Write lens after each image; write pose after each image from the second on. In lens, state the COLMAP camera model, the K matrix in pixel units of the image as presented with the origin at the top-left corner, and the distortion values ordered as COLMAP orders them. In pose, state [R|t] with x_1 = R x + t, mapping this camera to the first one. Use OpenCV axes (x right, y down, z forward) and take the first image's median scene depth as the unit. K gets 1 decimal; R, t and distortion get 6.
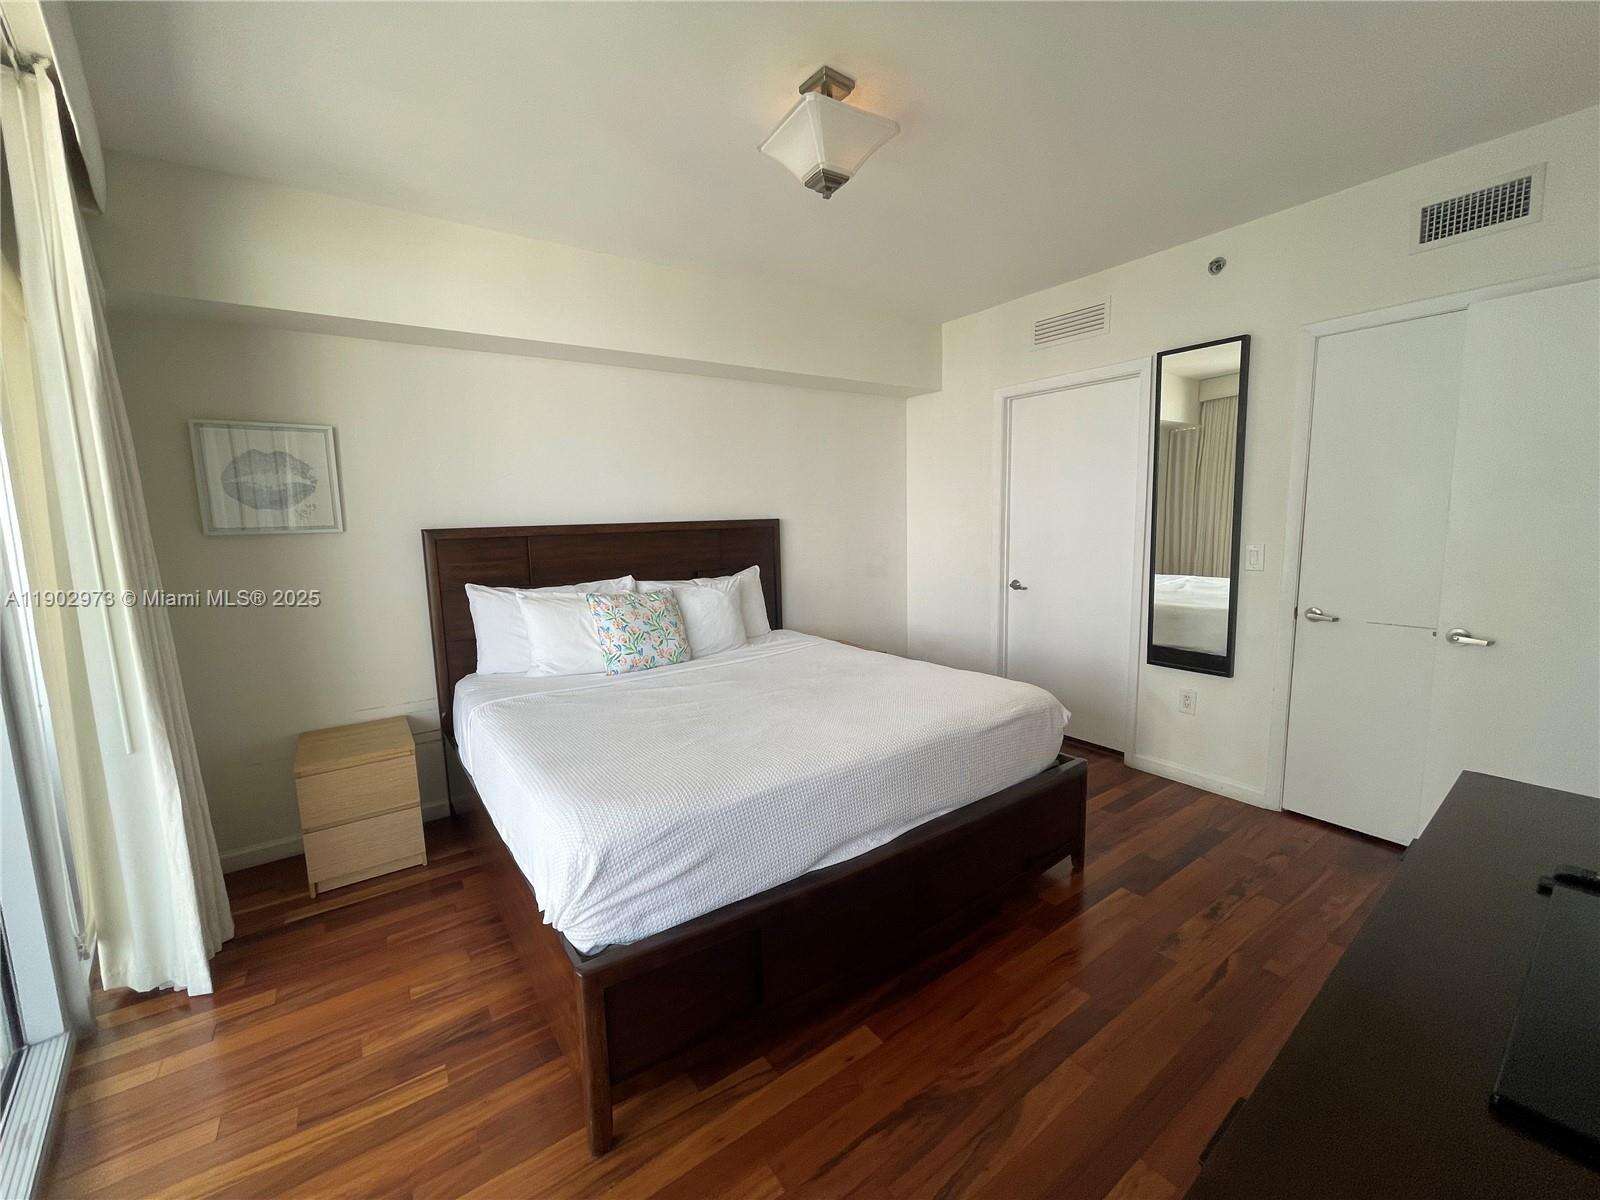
lens RADIAL K [[644.2, 0, 804.7], [0, 644.2, 597.1], [0, 0, 1]] dist [0.000986, 0.000328]
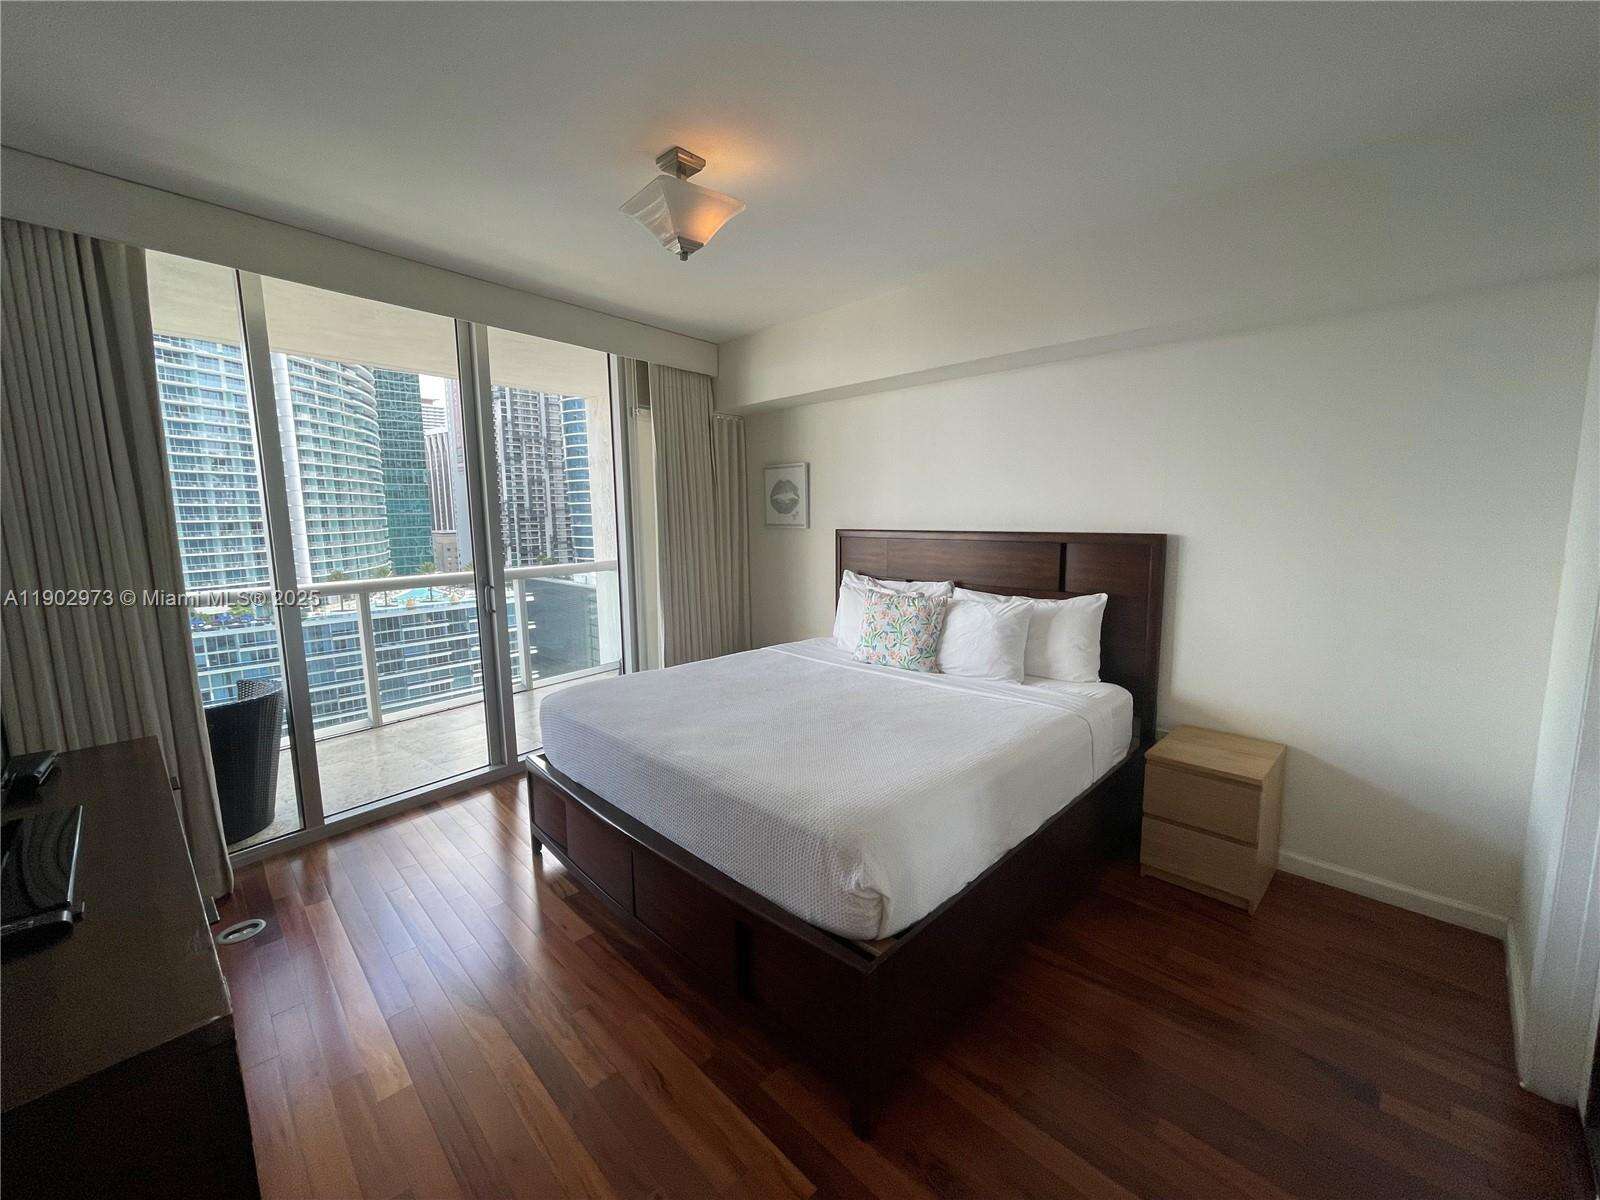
lens RADIAL K [[644.2, 0, 808.2], [0, 644.2, 596.1], [0, 0, 1]] dist [0.000986, 0.000328]
pose [[0.175225, 0.148280, -0.973298, 0.791224], [-0.126328, 0.983808, 0.127137, -0.128883], [0.976390, 0.100677, 0.191120, 0.660504]]
